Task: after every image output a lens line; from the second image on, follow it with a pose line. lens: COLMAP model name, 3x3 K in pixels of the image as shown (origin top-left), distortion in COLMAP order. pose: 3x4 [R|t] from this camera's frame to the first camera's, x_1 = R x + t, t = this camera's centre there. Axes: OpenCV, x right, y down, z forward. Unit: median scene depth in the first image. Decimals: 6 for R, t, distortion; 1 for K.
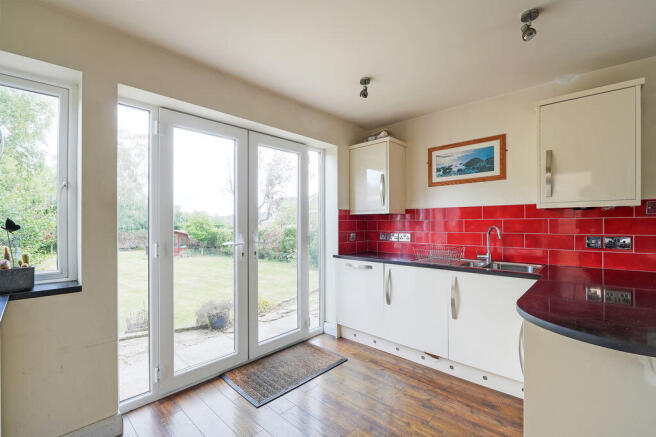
lens RADIAL K [[286.1, 0, 328.0], [0, 286.1, 218.5], [0, 0, 1]] dist [0.002105, 0.000266]
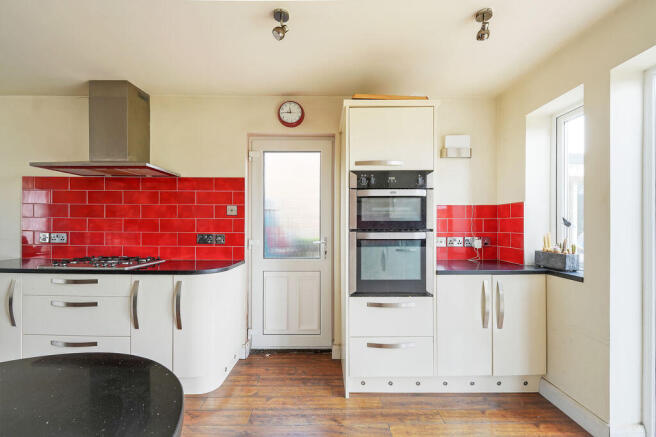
lens RADIAL K [[286.1, 0, 328.0], [0, 286.1, 218.5], [0, 0, 1]] dist [0.002105, 0.000266]
pose [[-0.724621, -0.007372, -0.689108, 0.390298], [0.015014, 0.999537, -0.026481, 0.014758], [0.688984, -0.029535, -0.724175, 0.708755]]
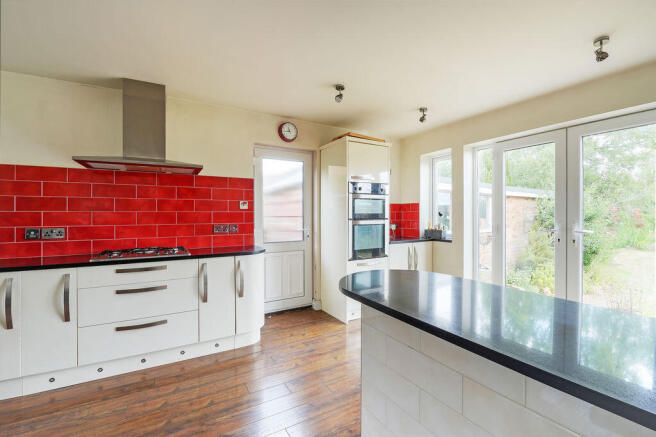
lens RADIAL K [[286.1, 0, 328.0], [0, 286.1, 218.5], [0, 0, 1]] dist [0.002105, 0.000266]
pose [[-0.277367, 0.021987, -0.960512, 1.051019], [0.021324, 0.999633, 0.016725, -0.001055], [0.960527, -0.015843, -0.277734, 0.430392]]
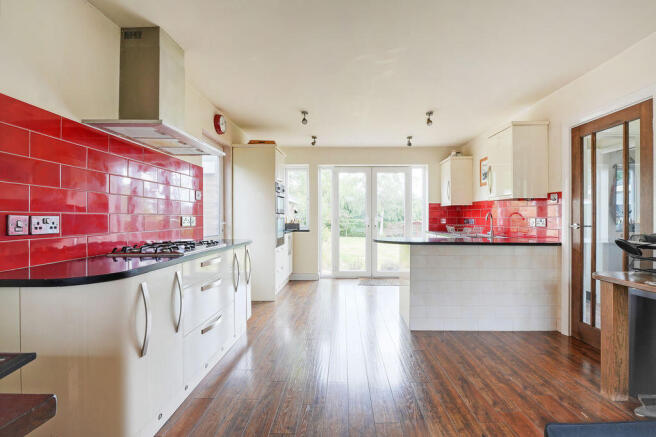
lens RADIAL K [[303.3, 0, 345.7], [0, 303.3, 218.9], [0, 0, 1]] dist [-0.000095, -0.000009]
pose [[0.681398, 0.012756, -0.731802, 1.236751], [0.005212, 0.999738, 0.022279, 0.021333], [0.731895, -0.018996, 0.681153, -0.661244]]
